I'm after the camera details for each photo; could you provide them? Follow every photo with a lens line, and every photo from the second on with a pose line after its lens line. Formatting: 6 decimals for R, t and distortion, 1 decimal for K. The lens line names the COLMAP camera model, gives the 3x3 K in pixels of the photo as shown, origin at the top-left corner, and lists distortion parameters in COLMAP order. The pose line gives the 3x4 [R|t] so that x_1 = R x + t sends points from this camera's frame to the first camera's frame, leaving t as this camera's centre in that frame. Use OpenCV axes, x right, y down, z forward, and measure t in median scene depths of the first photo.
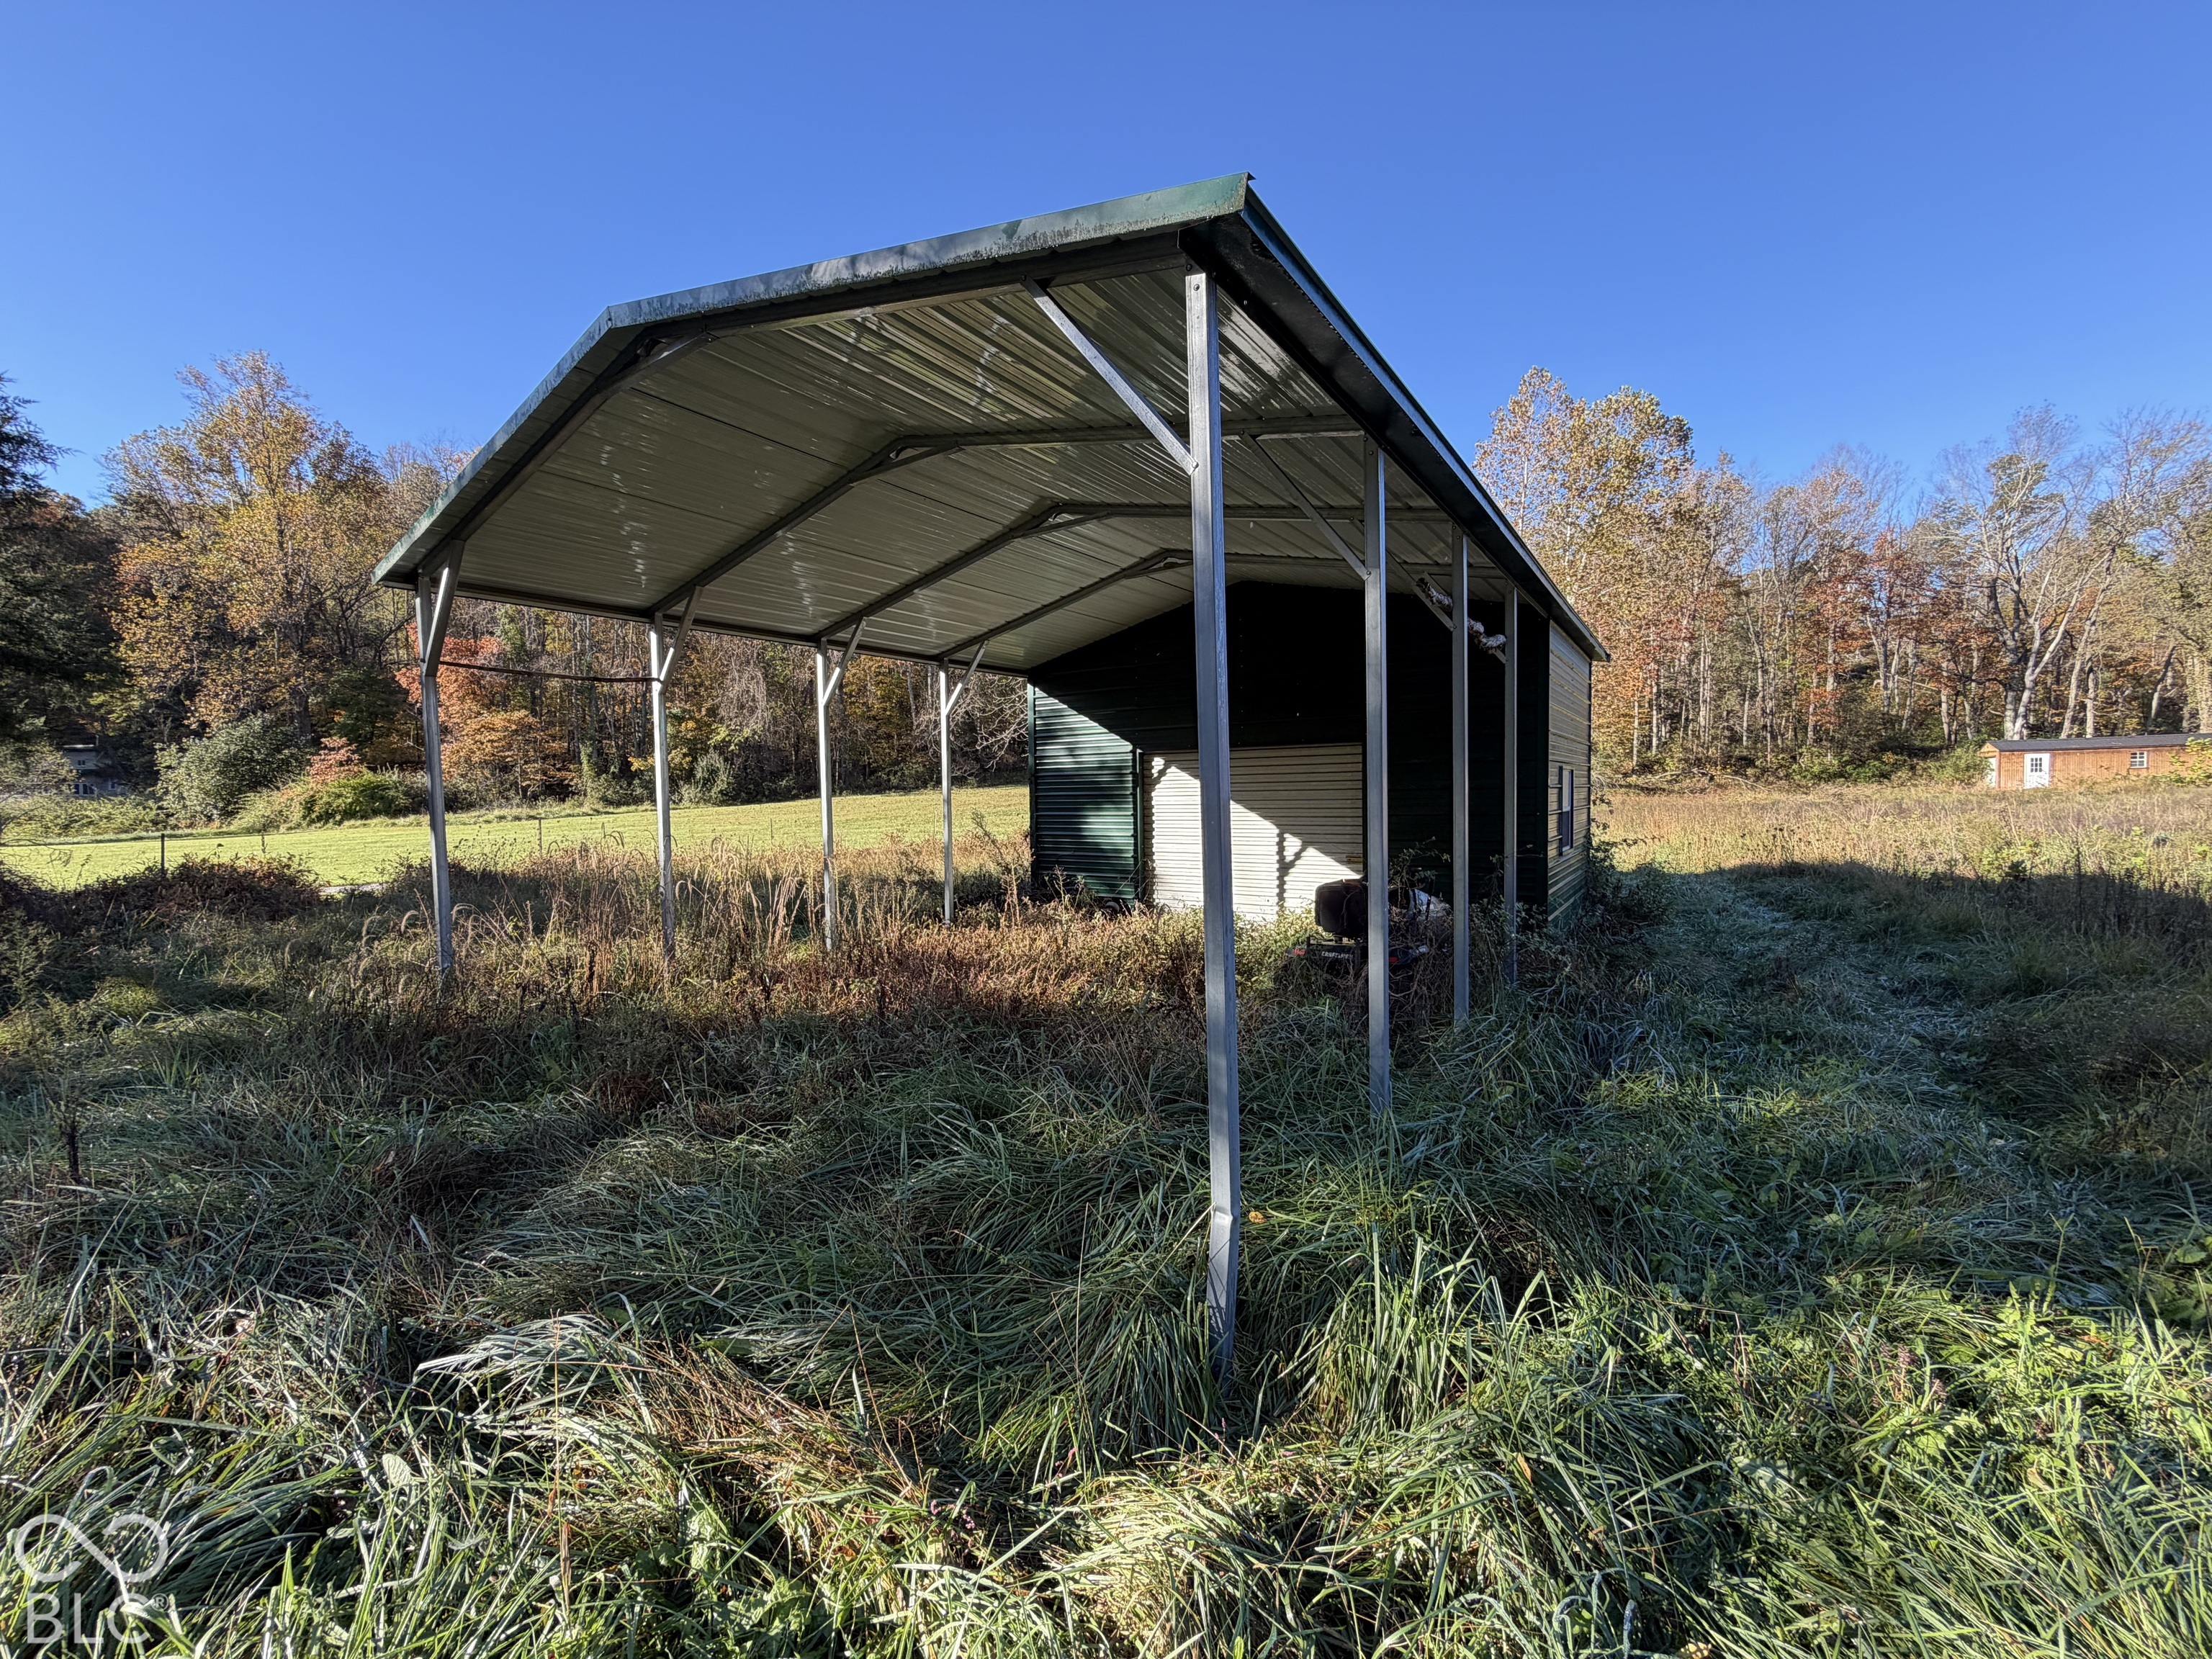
lens RADIAL K [[879.4, 0, 1094.8], [0, 879.4, 830.5], [0, 0, 1]] dist [-0.000416, 0.000062]
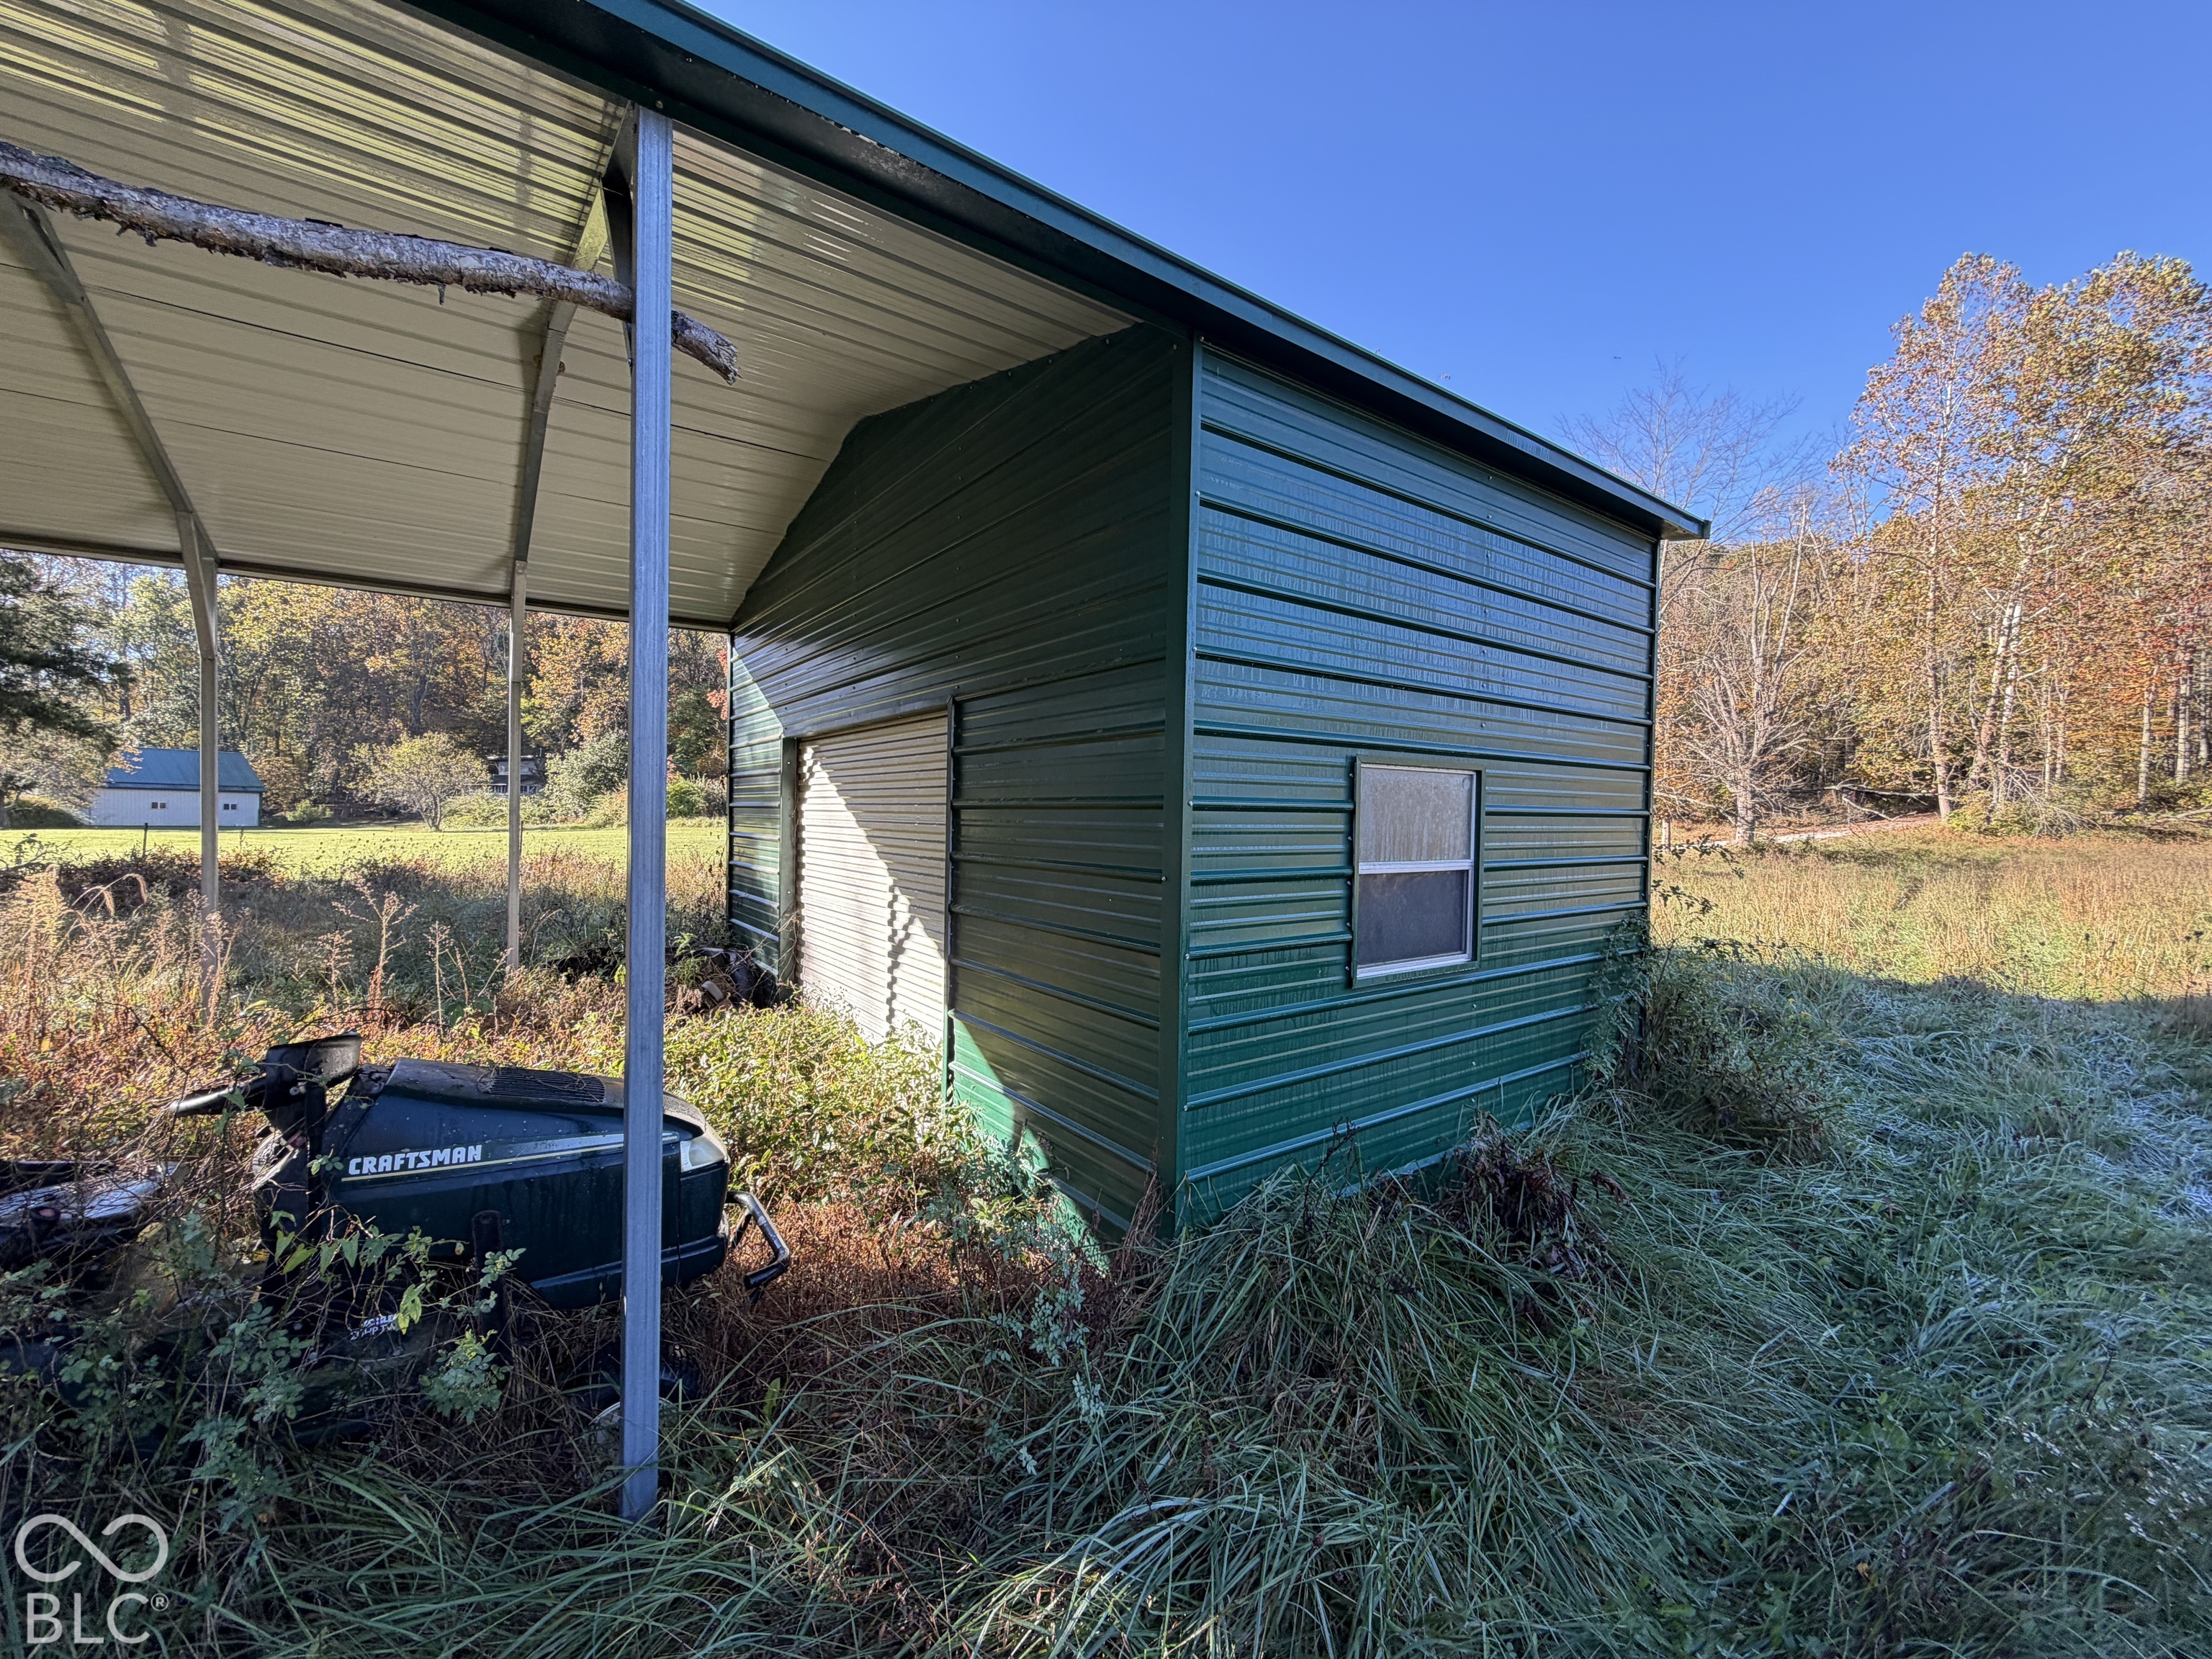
lens RADIAL K [[879.4, 0, 1099.4], [0, 879.4, 826.7], [0, 0, 1]] dist [-0.000416, 0.000062]
pose [[0.942506, 0.033196, -0.332535, 0.078253], [-0.041953, 0.998935, -0.019186, -0.004344], [0.331544, 0.032034, 0.942896, 0.083442]]
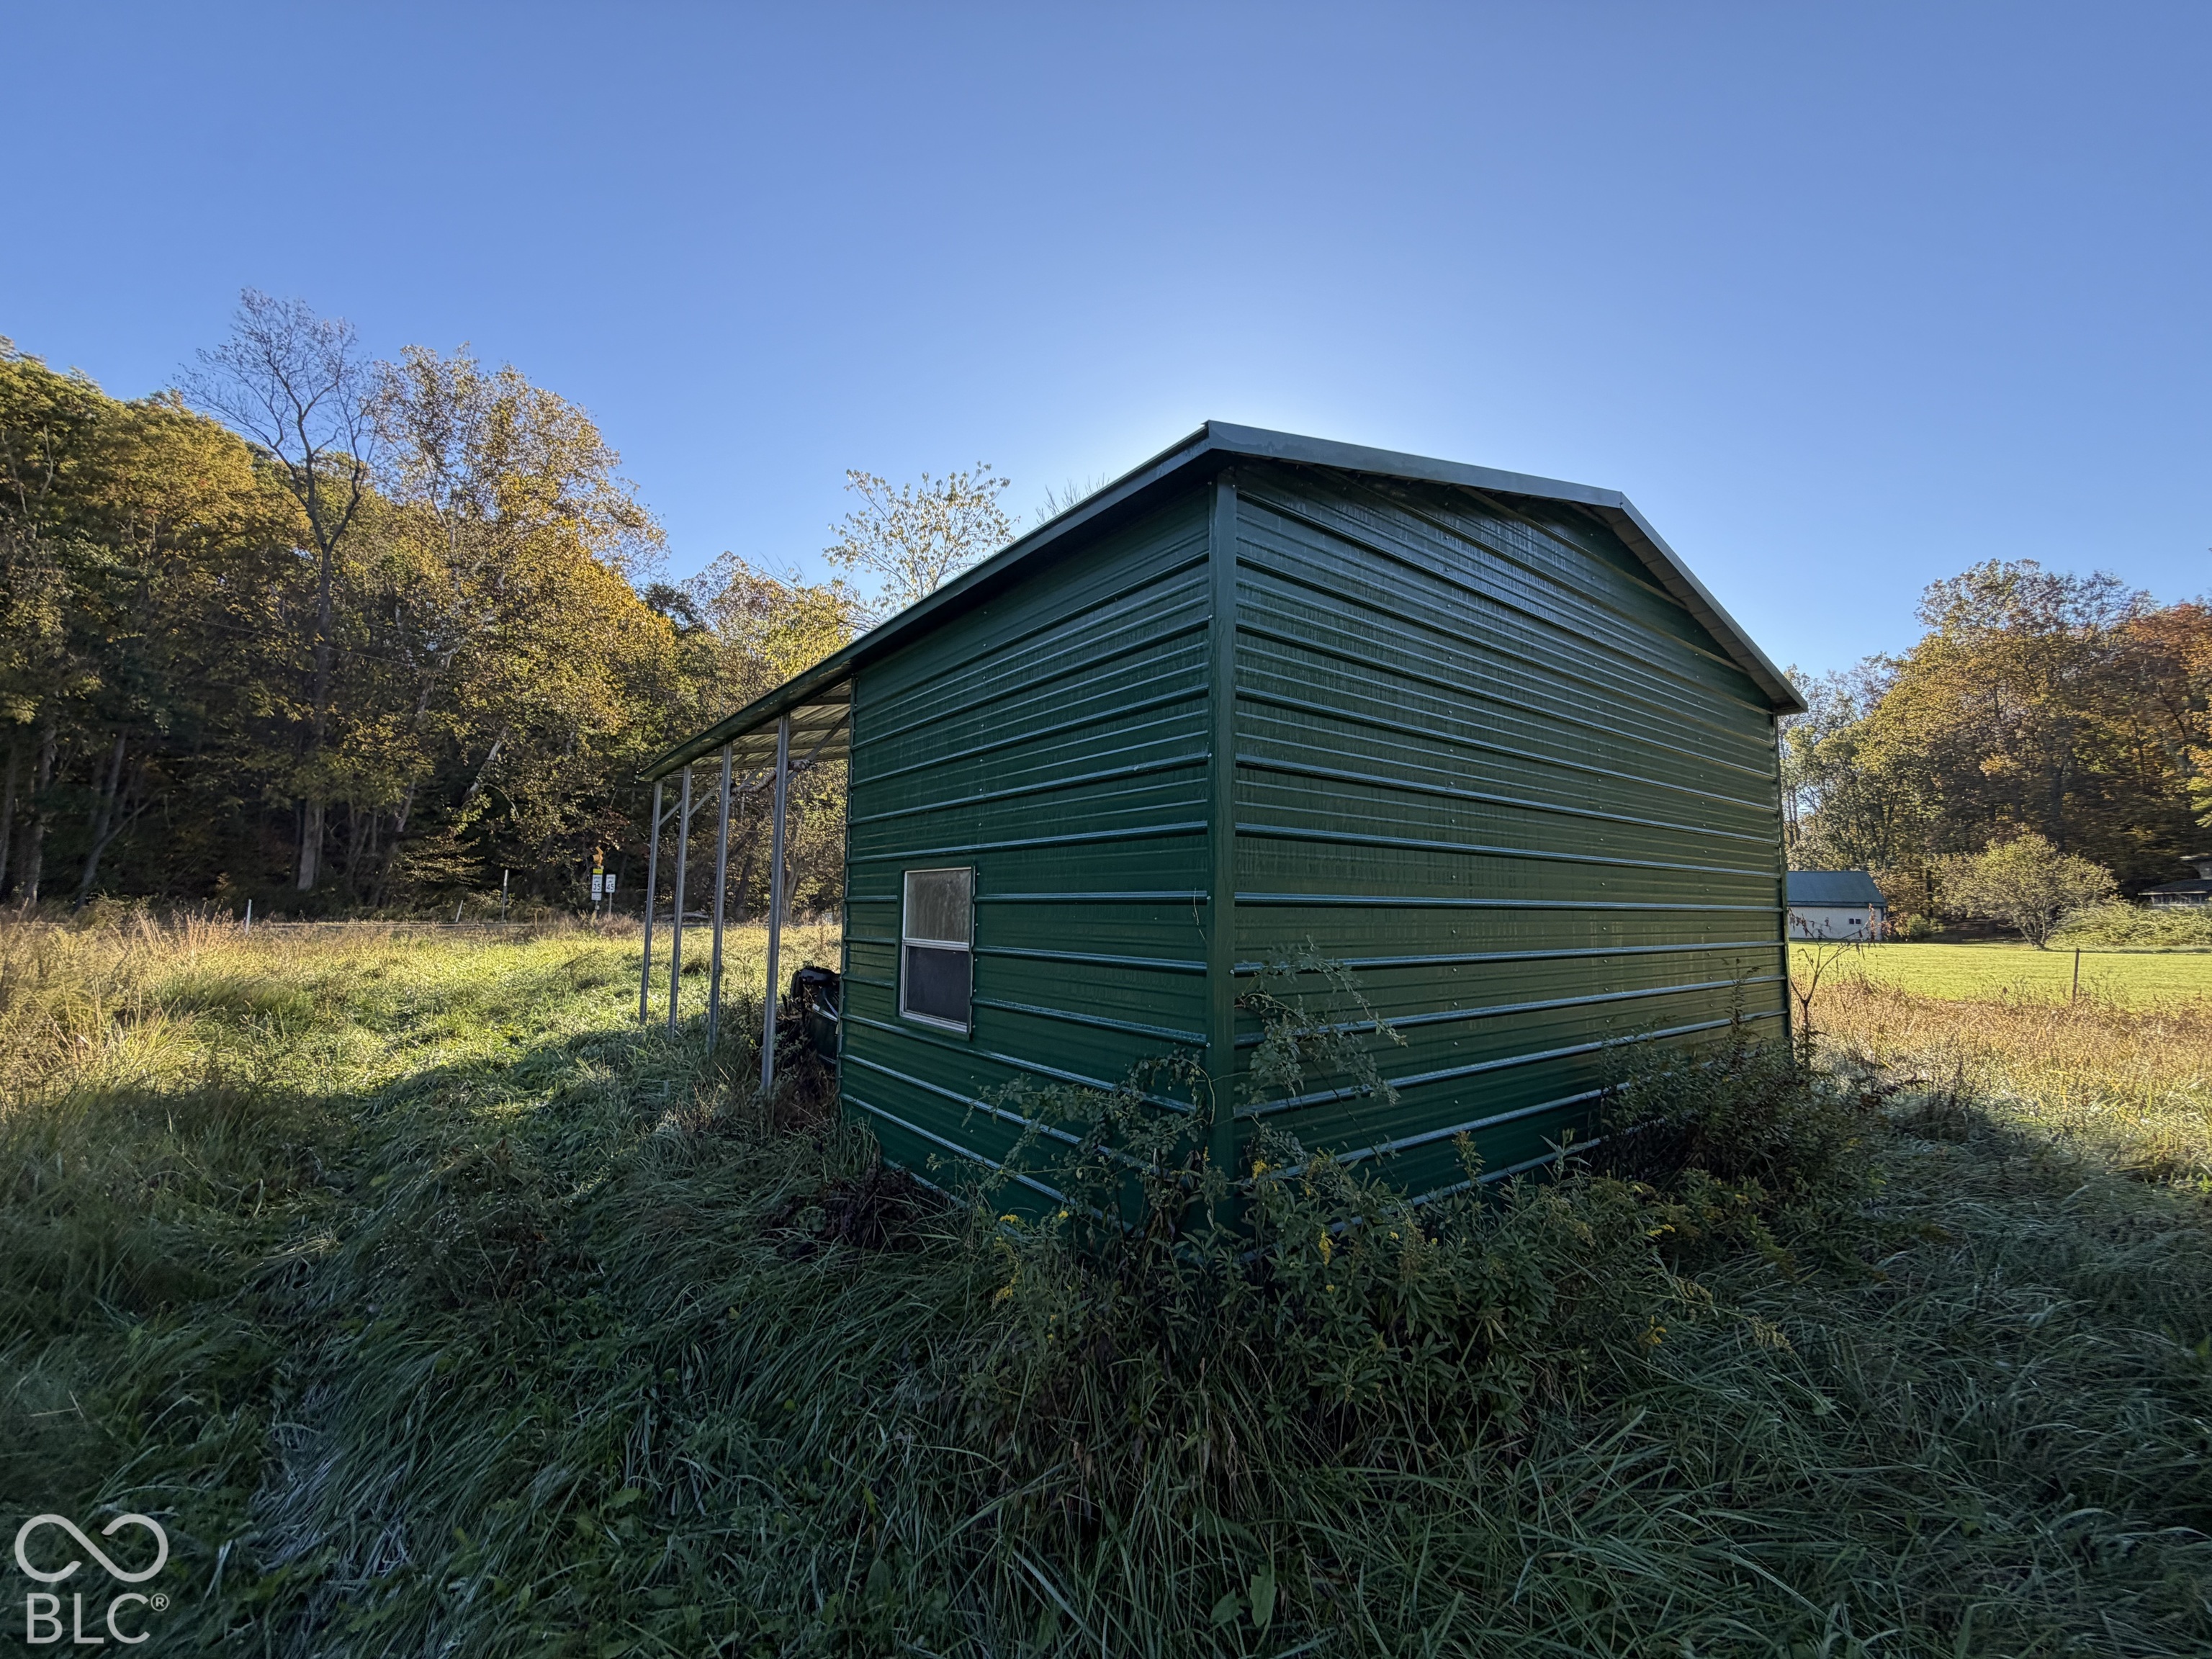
lens RADIAL K [[879.4, 0, 1101.1], [0, 879.4, 827.9], [0, 0, 1]] dist [-0.000416, 0.000062]
pose [[-0.306006, -0.076530, -0.948949, 0.141253], [-0.043129, 0.996855, -0.066485, -0.008865], [0.951052, 0.020582, -0.308345, 0.173751]]
